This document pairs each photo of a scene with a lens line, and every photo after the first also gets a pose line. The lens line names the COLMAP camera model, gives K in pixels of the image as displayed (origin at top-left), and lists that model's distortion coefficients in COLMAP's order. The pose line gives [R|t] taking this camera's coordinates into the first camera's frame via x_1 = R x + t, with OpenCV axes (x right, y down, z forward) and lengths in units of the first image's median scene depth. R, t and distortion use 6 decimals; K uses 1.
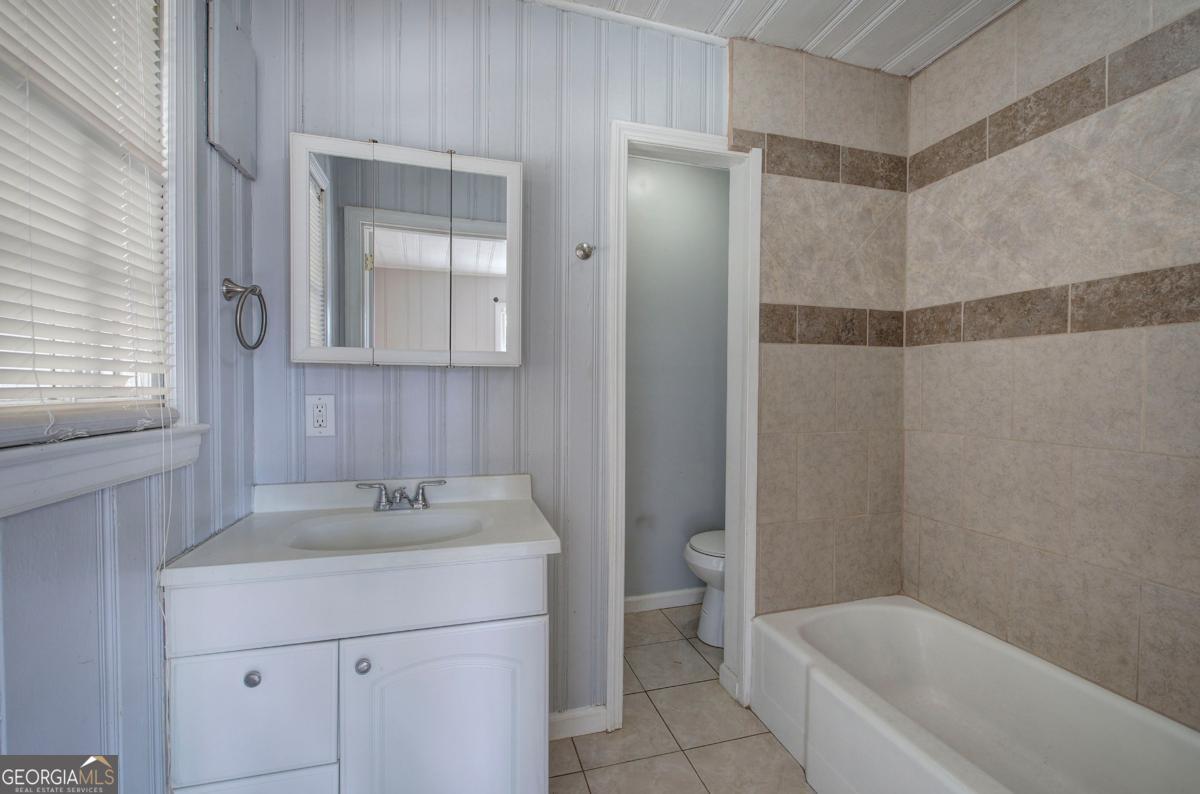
lens RADIAL K [[506.0, 0, 602.7], [0, 506.0, 394.4], [0, 0, 1]] dist [-0.002889, 0.000115]
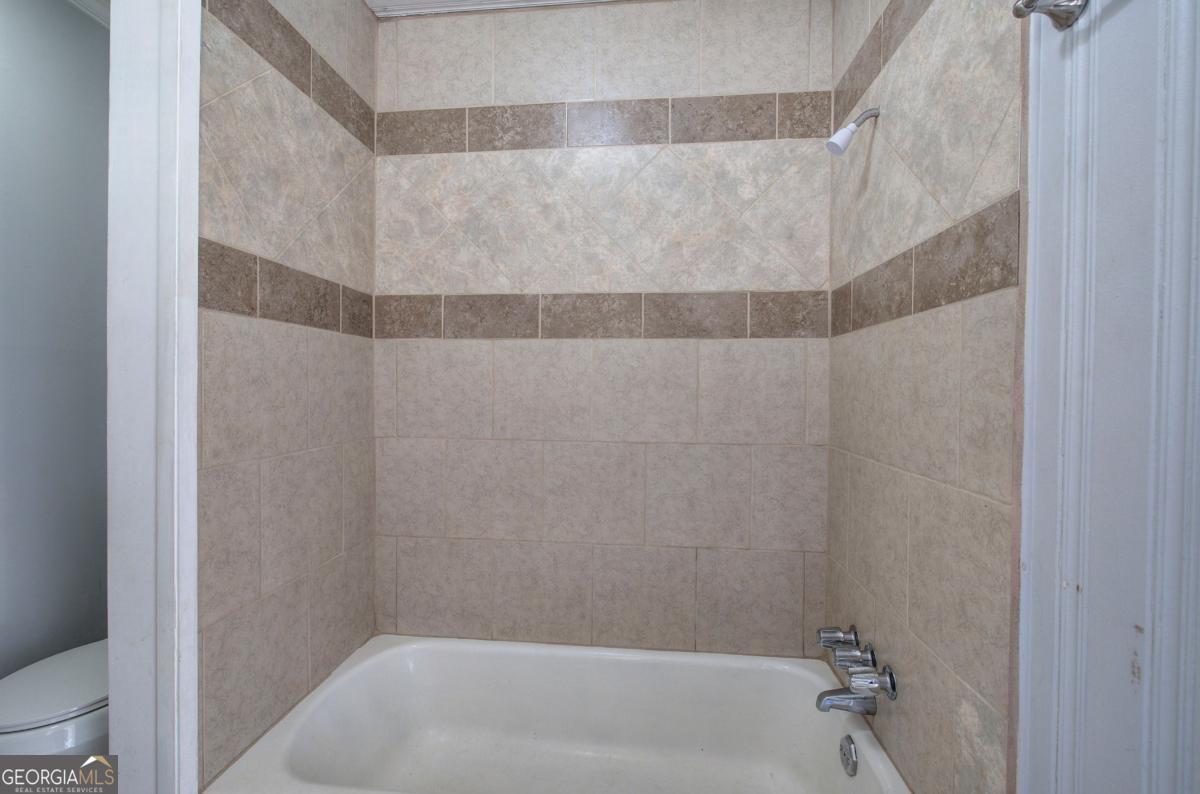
lens RADIAL K [[506.0, 0, 602.7], [0, 506.0, 394.4], [0, 0, 1]] dist [-0.002889, 0.000115]
pose [[0.369320, -0.011470, 0.929232, -0.045450], [0.007939, 0.999926, 0.009188, -0.006773], [-0.929268, 0.003984, 0.369384, 0.377605]]
